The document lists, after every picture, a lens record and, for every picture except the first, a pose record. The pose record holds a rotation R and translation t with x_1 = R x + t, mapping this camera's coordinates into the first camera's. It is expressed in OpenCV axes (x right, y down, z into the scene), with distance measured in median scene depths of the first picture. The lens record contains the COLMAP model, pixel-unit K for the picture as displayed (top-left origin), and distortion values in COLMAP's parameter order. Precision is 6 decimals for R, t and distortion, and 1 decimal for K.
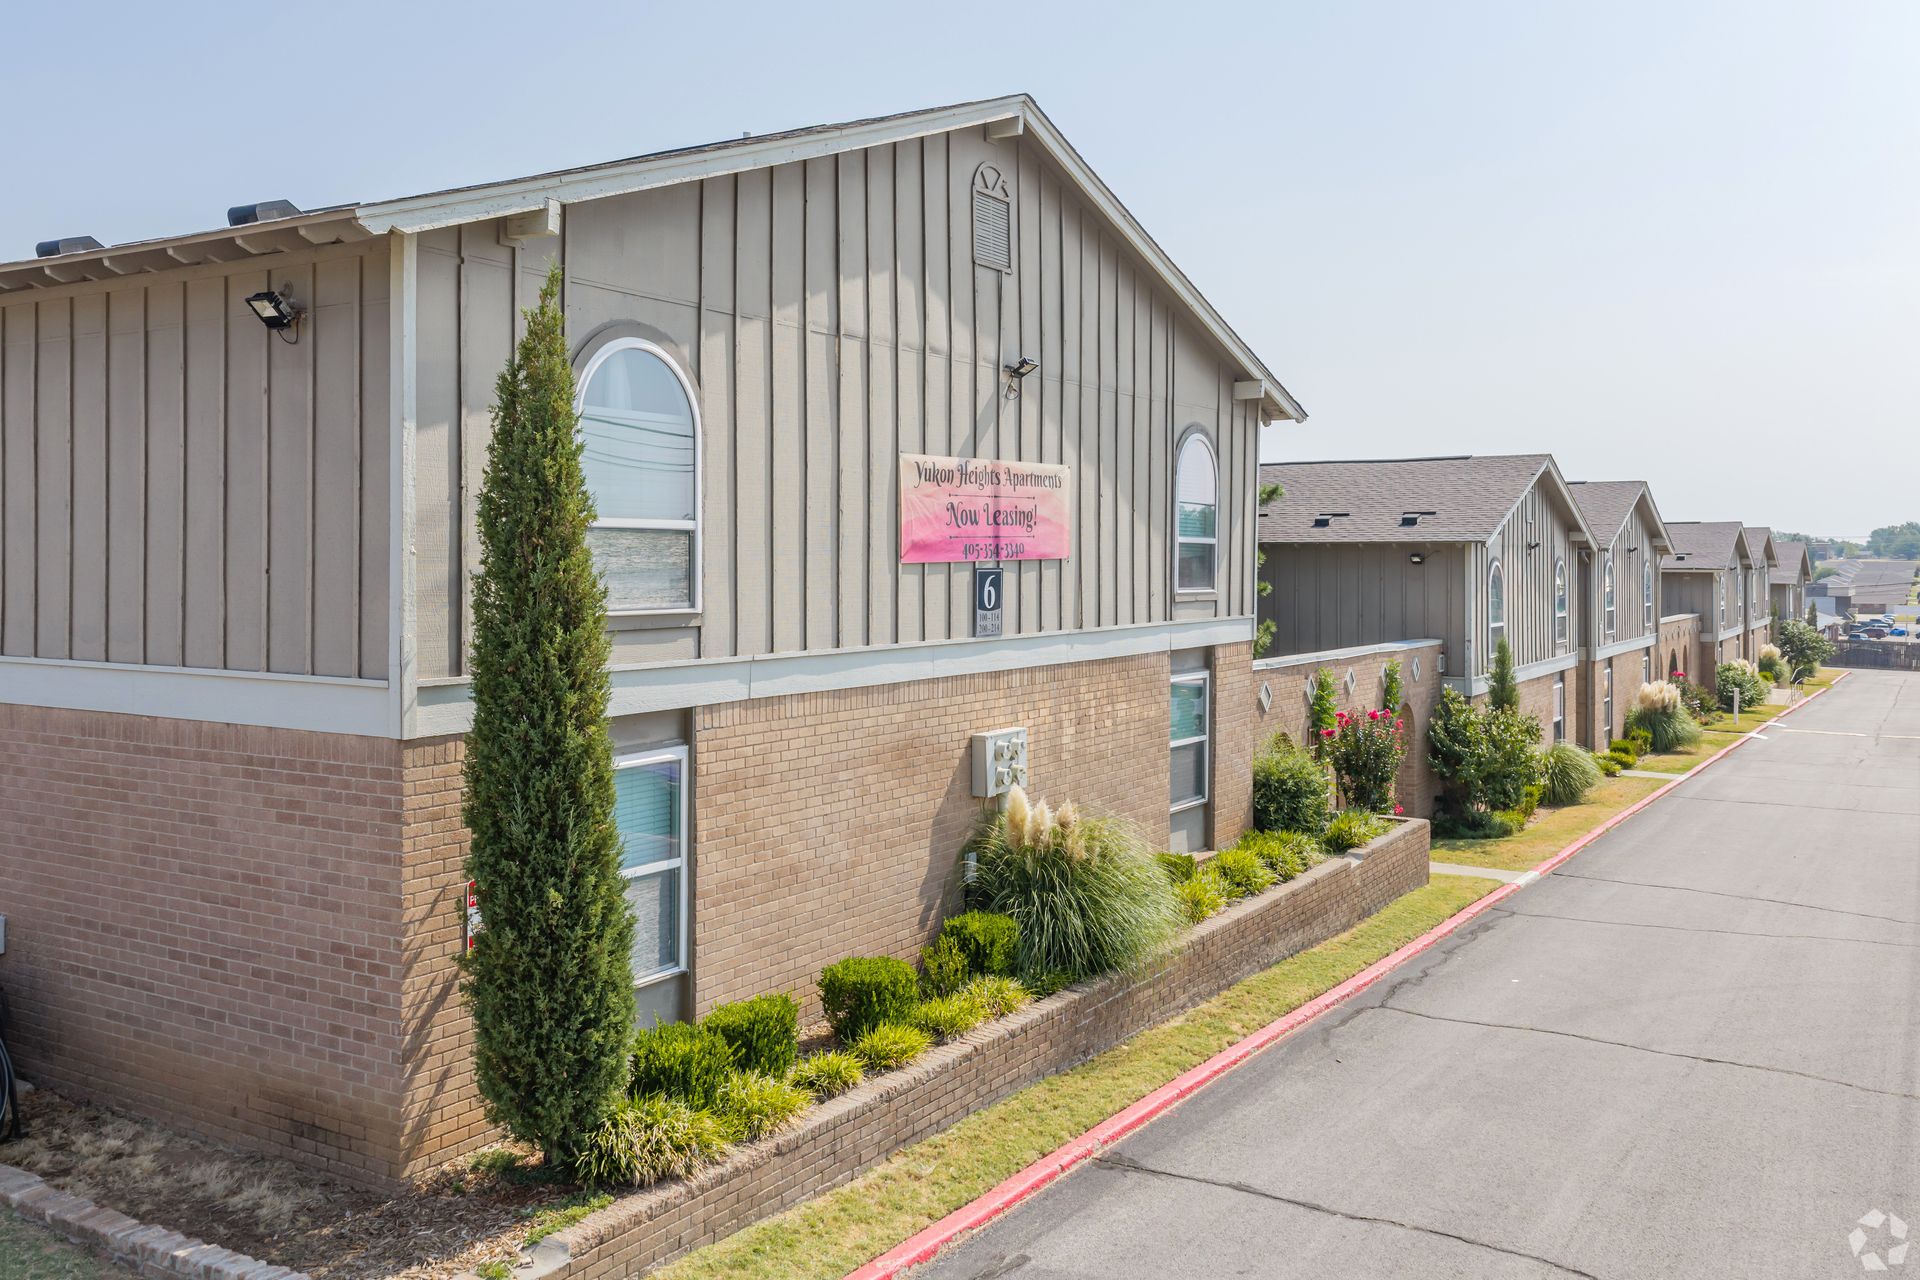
lens RADIAL K [[1650.0, 0, 960.4], [0, 1650.0, 641.8], [0, 0, 1]] dist [-0.004843, -0.000040]
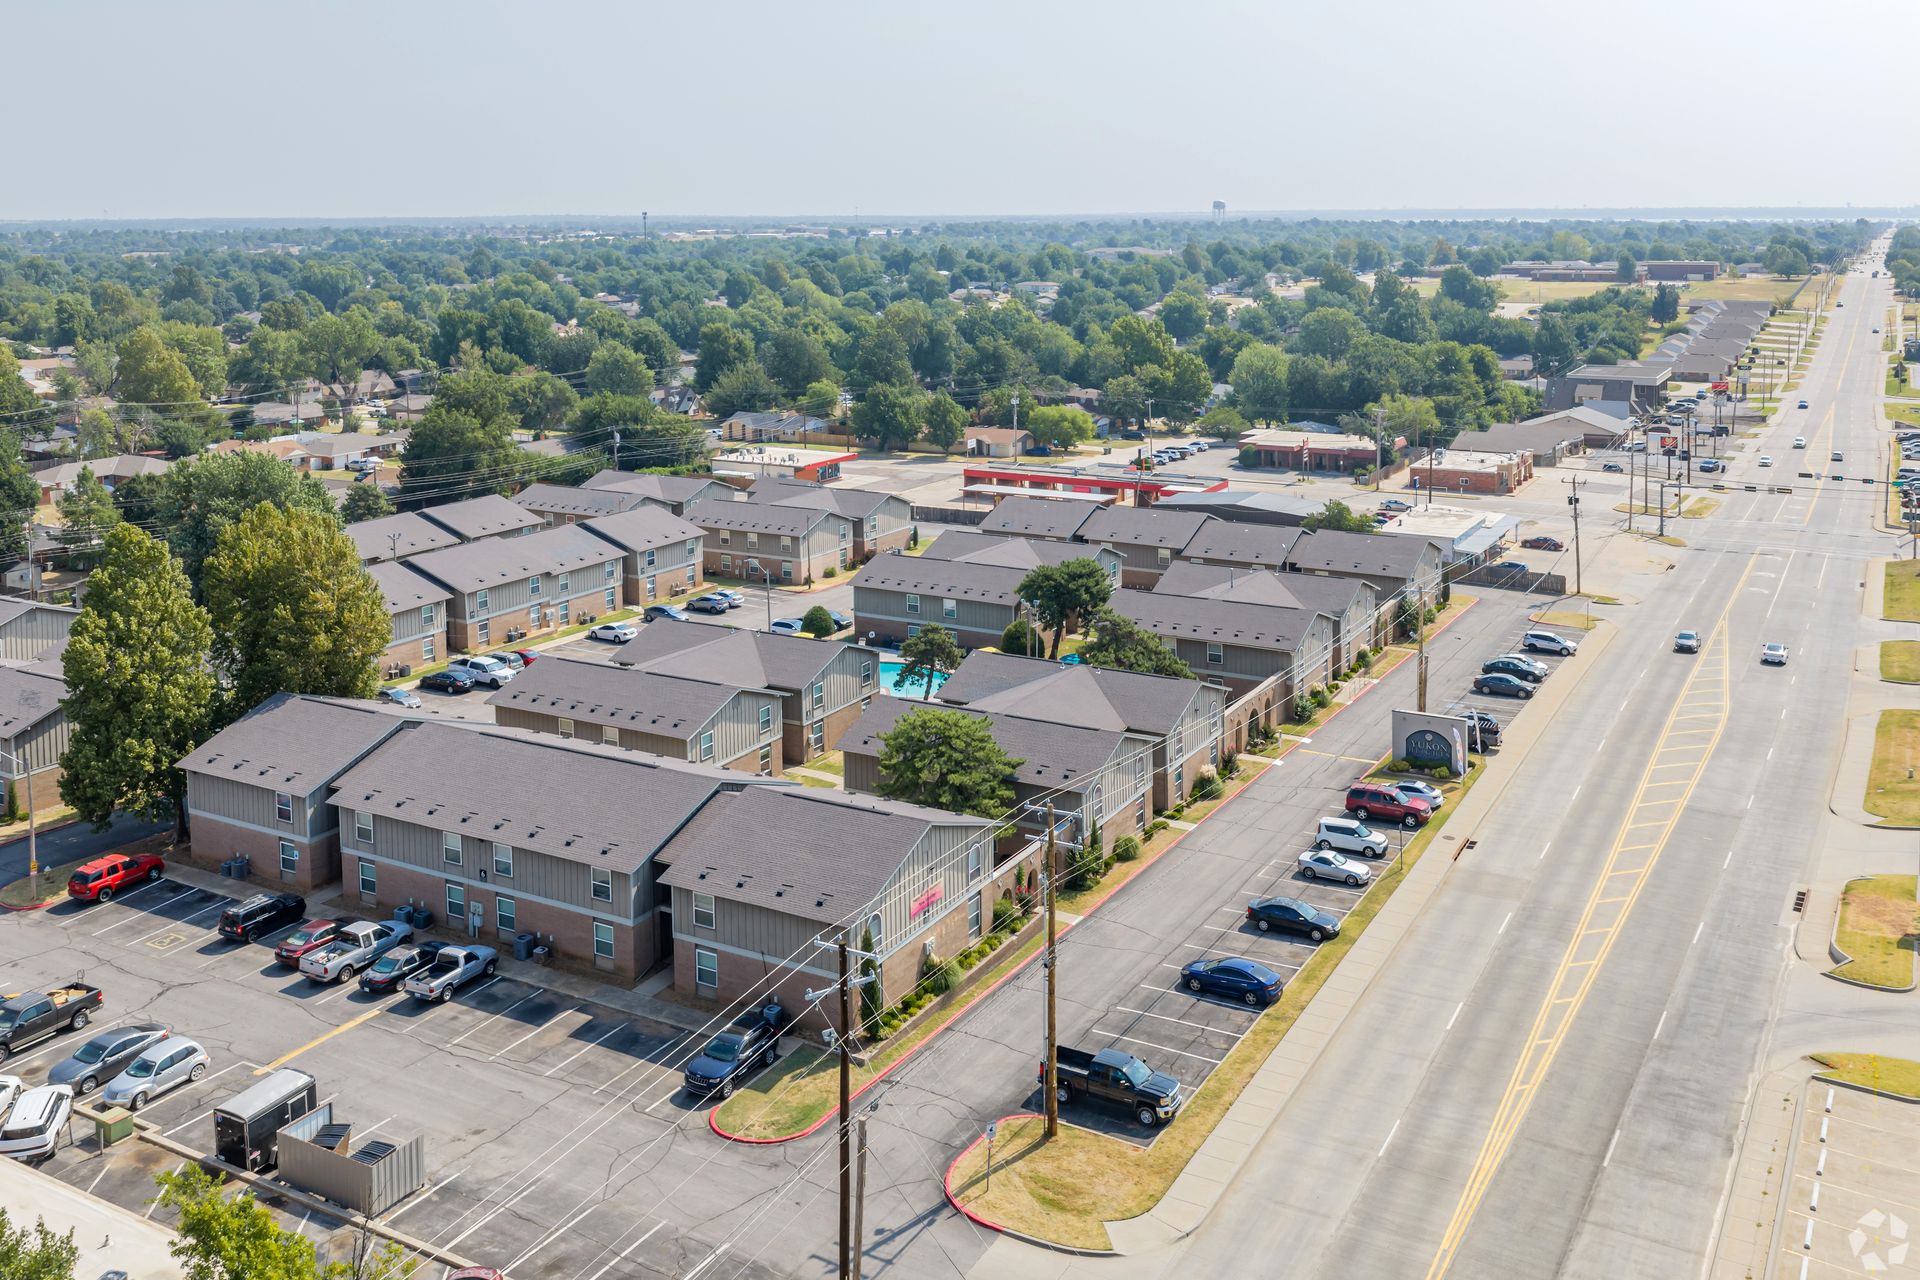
lens RADIAL K [[1650.0, 0, 961.3], [0, 1650.0, 639.5], [0, 0, 1]] dist [-0.004843, -0.000040]
pose [[0.998979, -0.032739, 0.031127, -0.005777], [0.026222, 0.981325, 0.190559, -2.007747], [-0.036784, -0.189549, 0.981182, -4.211862]]
